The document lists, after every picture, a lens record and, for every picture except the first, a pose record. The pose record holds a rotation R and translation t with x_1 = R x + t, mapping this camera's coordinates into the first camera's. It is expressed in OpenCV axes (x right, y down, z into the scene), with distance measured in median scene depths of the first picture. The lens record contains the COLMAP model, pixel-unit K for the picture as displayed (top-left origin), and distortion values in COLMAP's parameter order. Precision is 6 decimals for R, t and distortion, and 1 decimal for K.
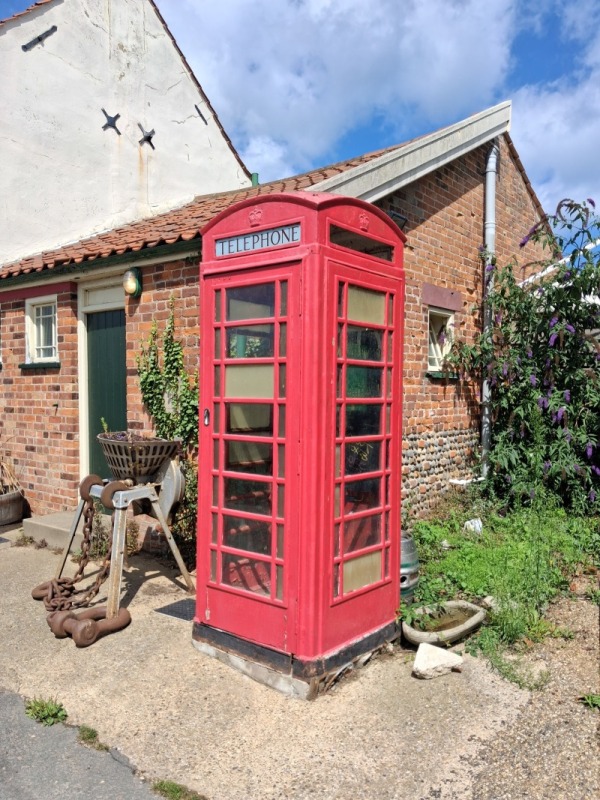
lens RADIAL K [[633.5, 0, 286.6], [0, 633.5, 418.2], [0, 0, 1]] dist [0.003404, -0.003037]
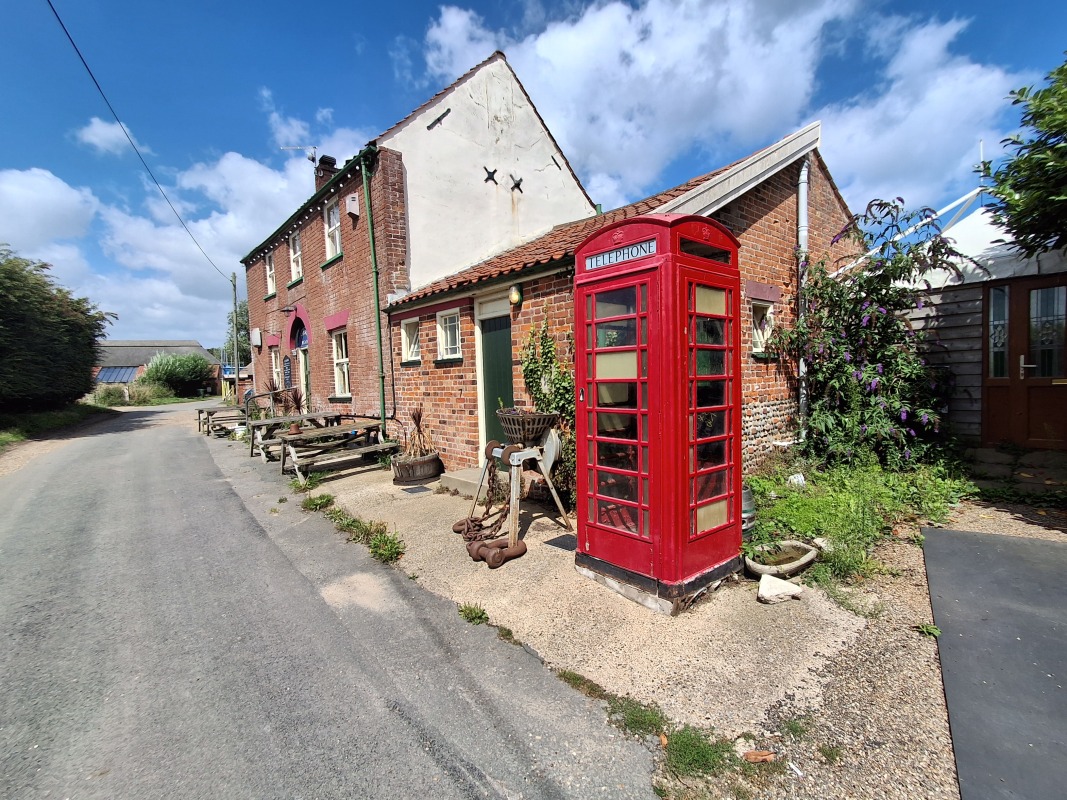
lens RADIAL K [[492.9, 0, 533.5], [0, 492.9, 400.0], [0, 0, 1]] dist [-0.002137, 0.008221]
pose [[0.983908, -0.026247, -0.176740, -0.032129], [0.027258, 0.999623, 0.003292, 0.002660], [0.176587, -0.008057, 0.984252, -0.006983]]
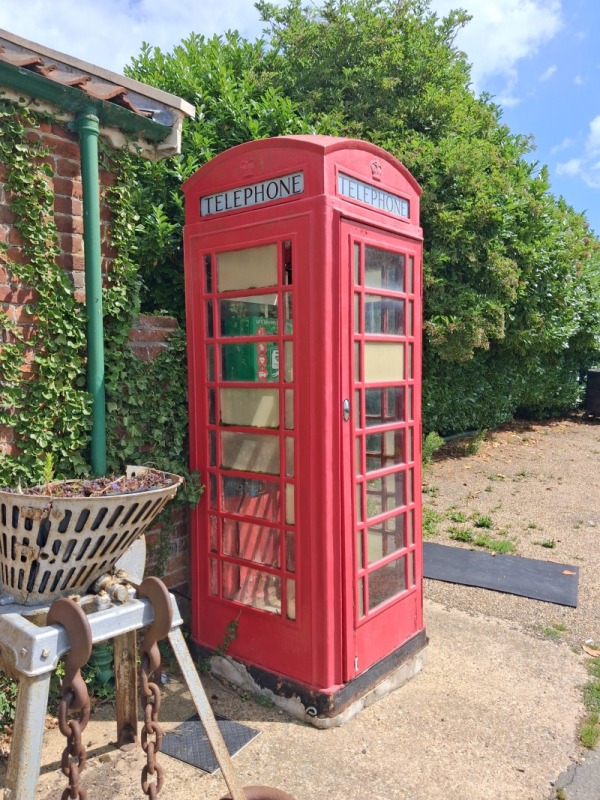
lens RADIAL K [[640.4, 0, 300.0], [0, 640.4, 400.0], [0, 0, 1]] dist [-0.004262, -0.004957]
pose [[-0.048056, -0.067666, 0.996550, -0.604793], [0.047267, 0.996431, 0.069937, -0.046647], [-0.997726, 0.050465, -0.044686, 0.752959]]
